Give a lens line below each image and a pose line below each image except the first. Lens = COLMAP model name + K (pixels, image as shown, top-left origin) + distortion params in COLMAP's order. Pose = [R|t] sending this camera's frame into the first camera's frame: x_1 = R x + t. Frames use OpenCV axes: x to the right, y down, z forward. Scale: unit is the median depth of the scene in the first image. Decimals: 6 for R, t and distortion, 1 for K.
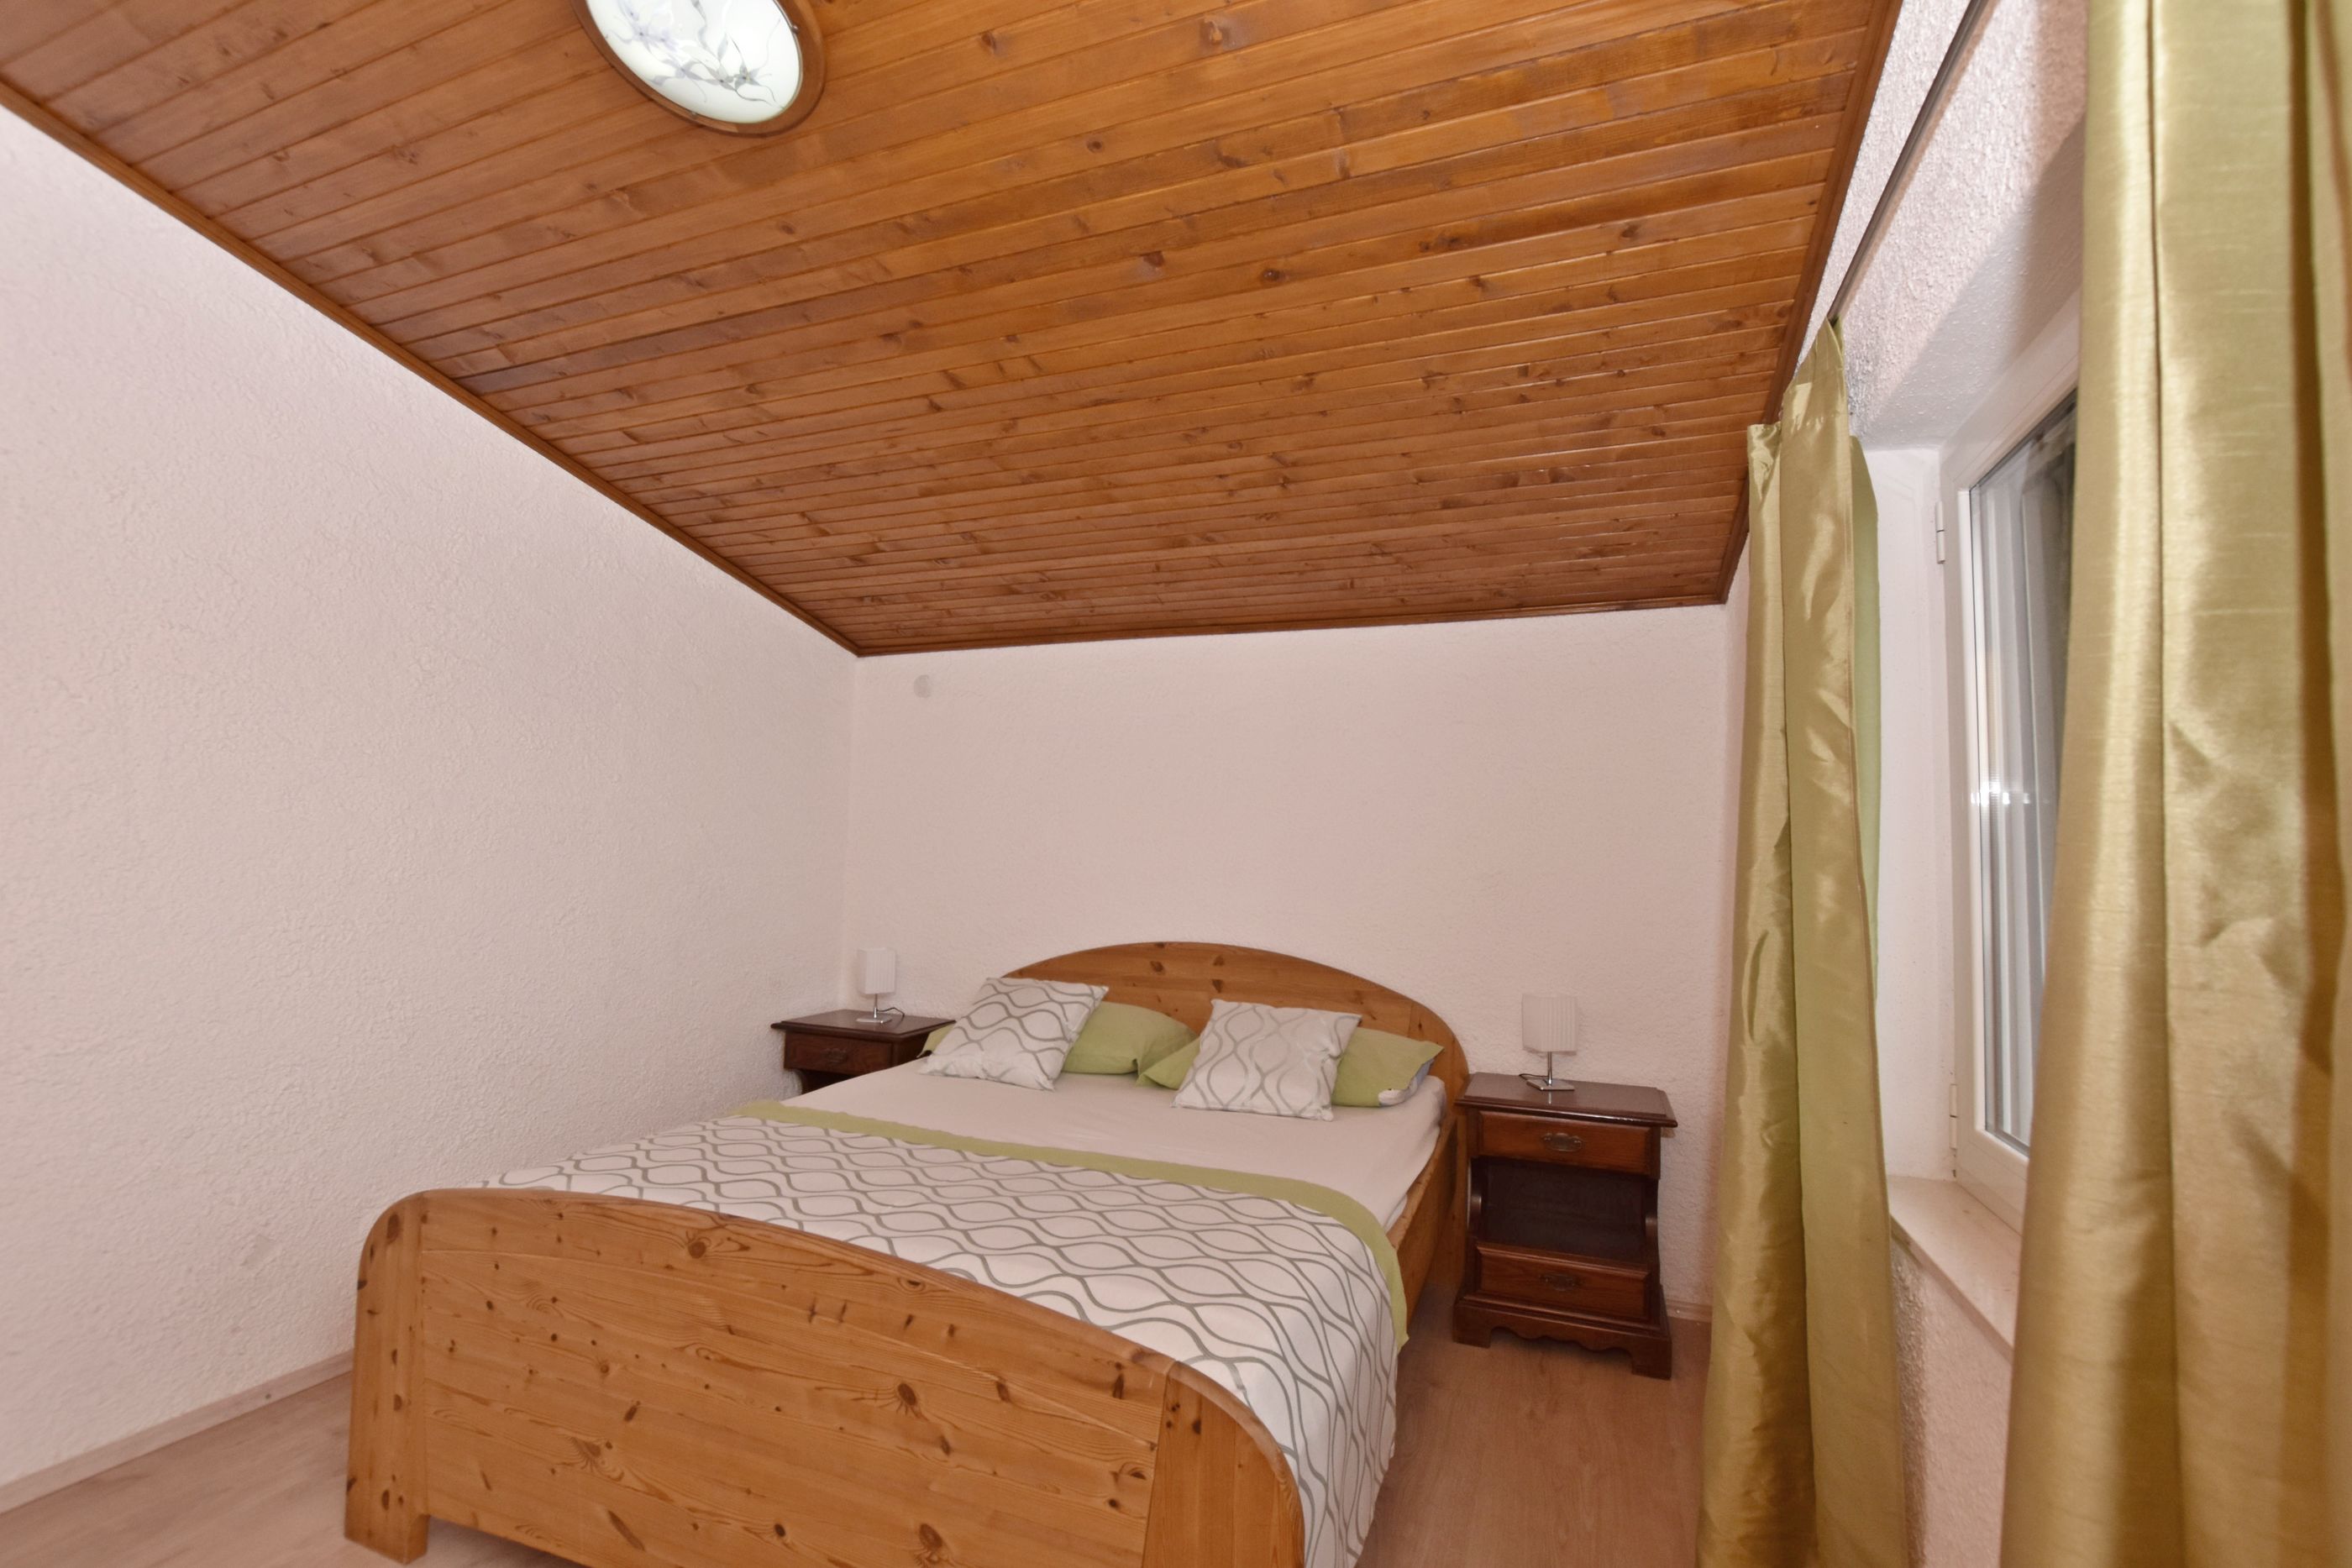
lens RADIAL K [[1040.5, 0, 1172.8], [0, 1040.5, 784.2], [0, 0, 1]] dist [-0.027387, 0.000950]
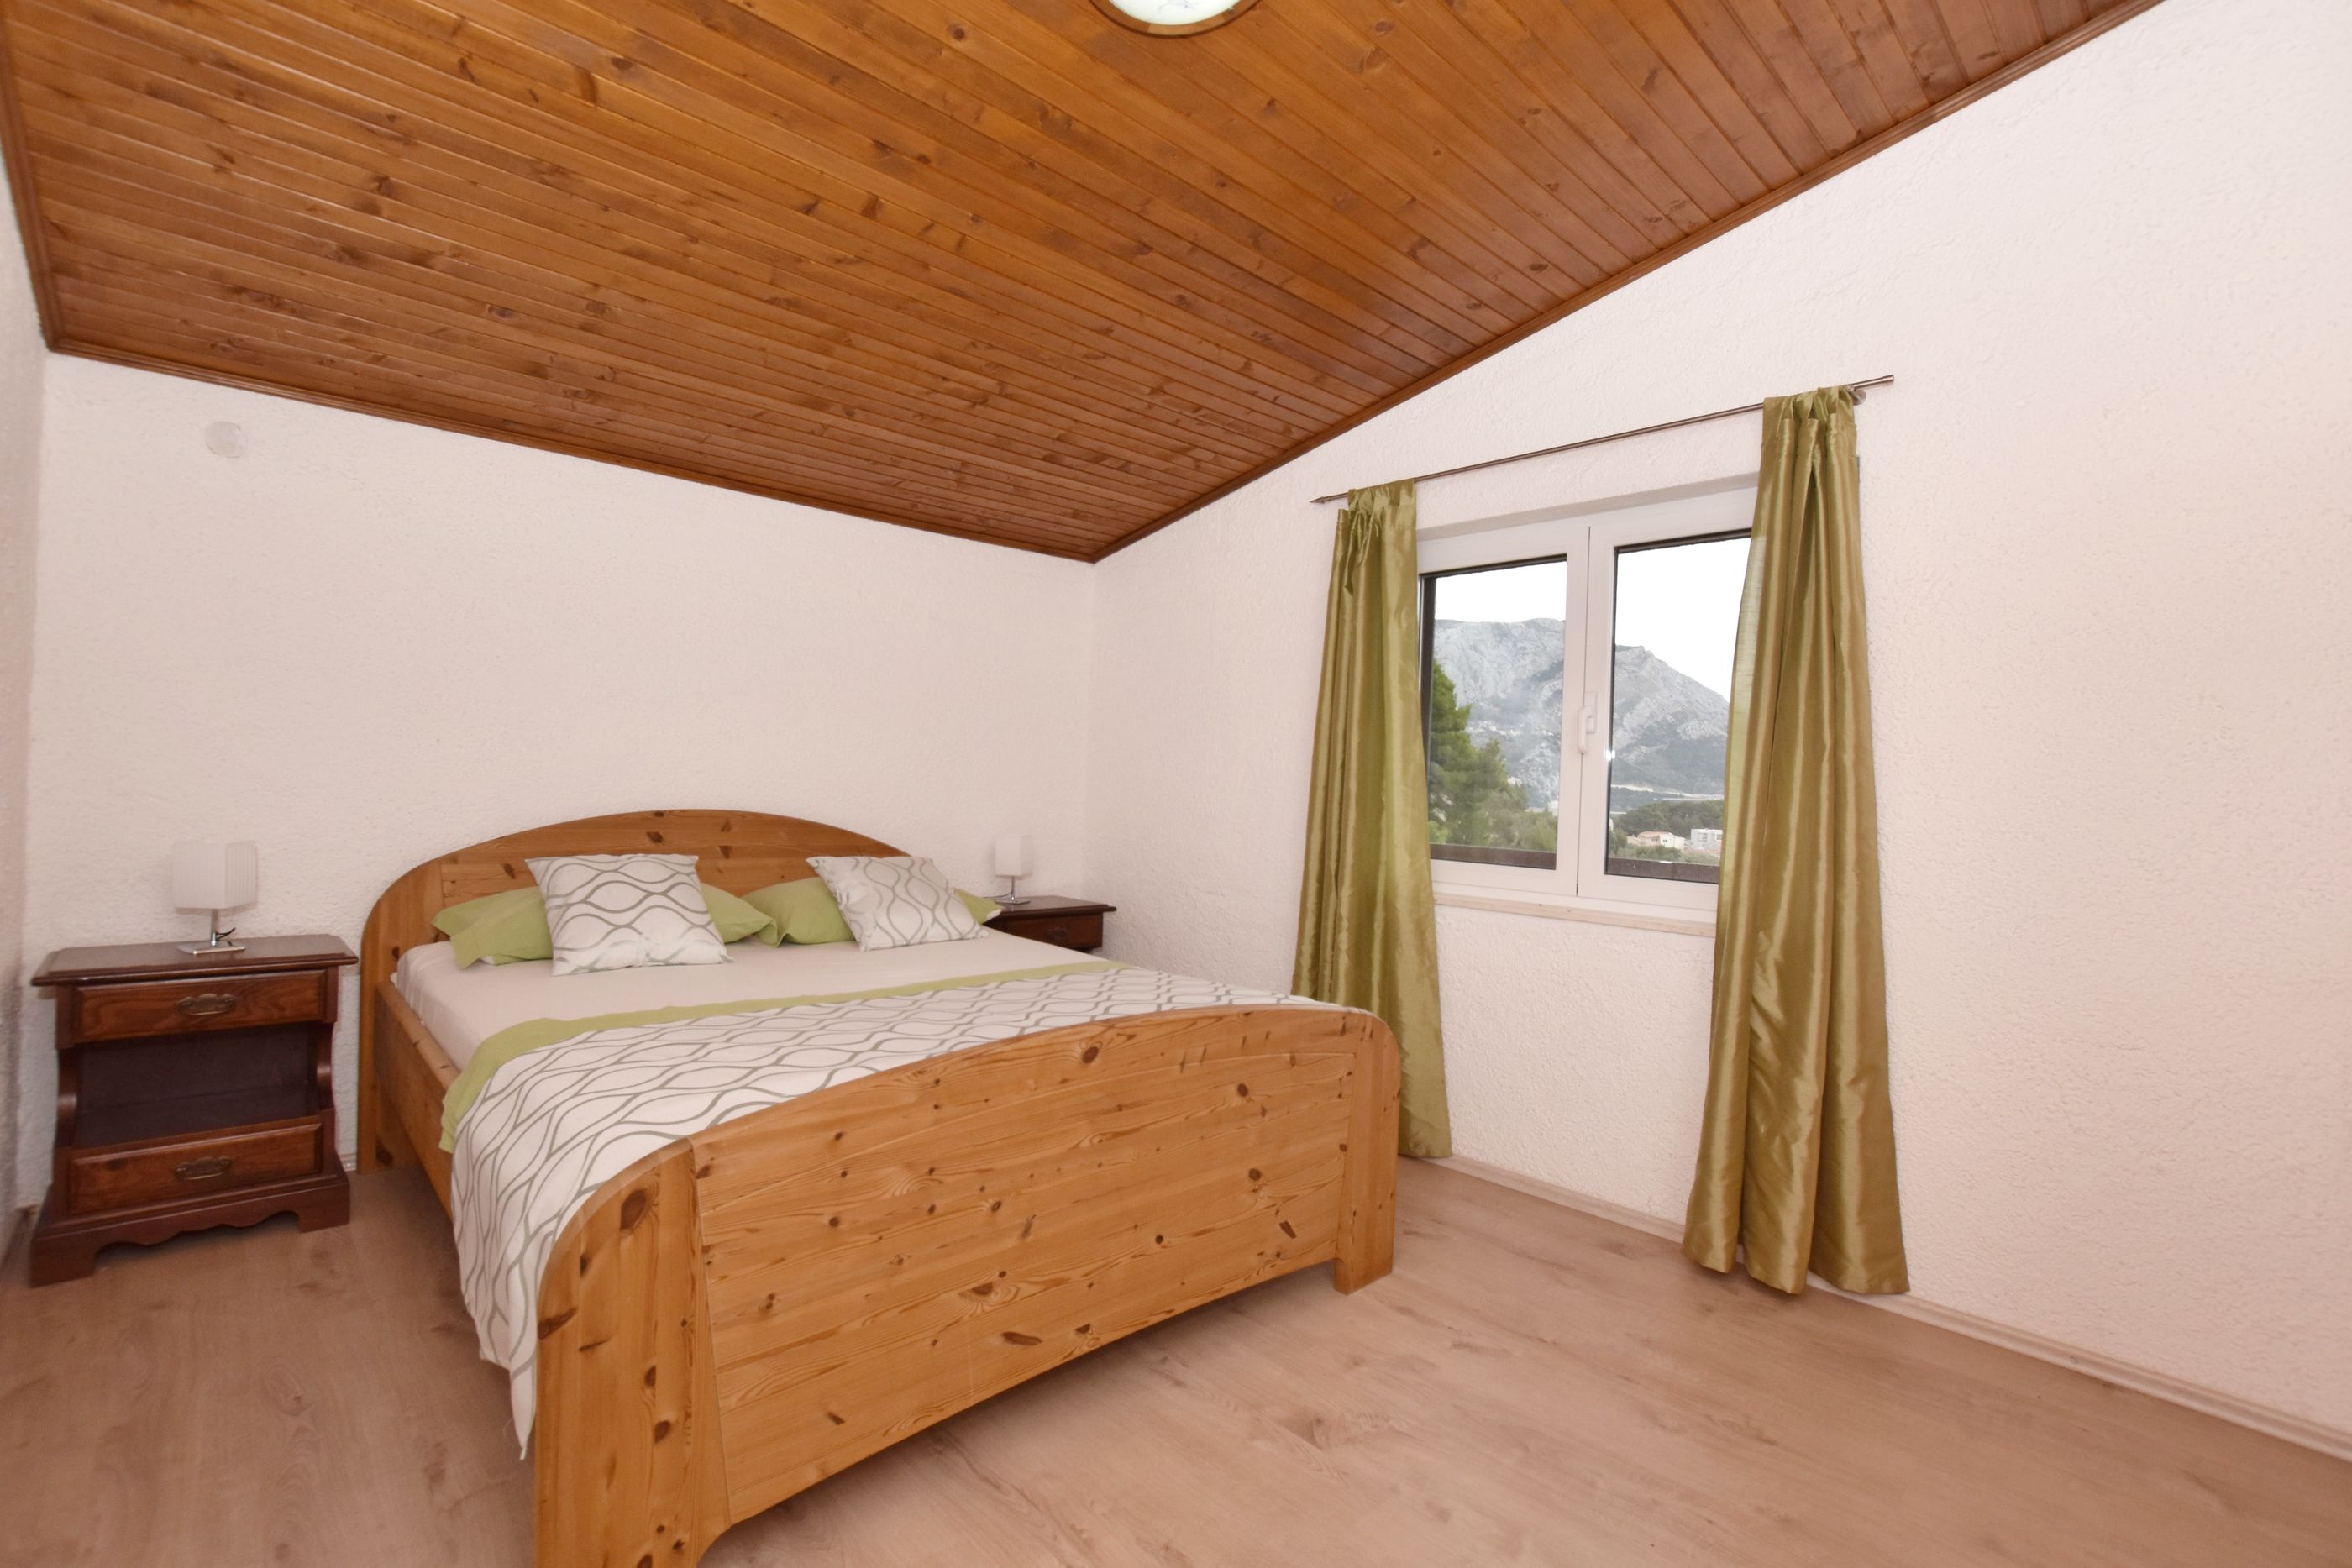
lens RADIAL K [[1040.5, 0, 1175.7], [0, 1040.5, 784.0], [0, 0, 1]] dist [-0.027387, 0.000950]
pose [[0.421881, -0.012152, 0.906570, -0.805858], [-0.088681, 0.994562, 0.054601, 0.047153], [-0.902304, -0.103431, 0.418509, 0.259192]]
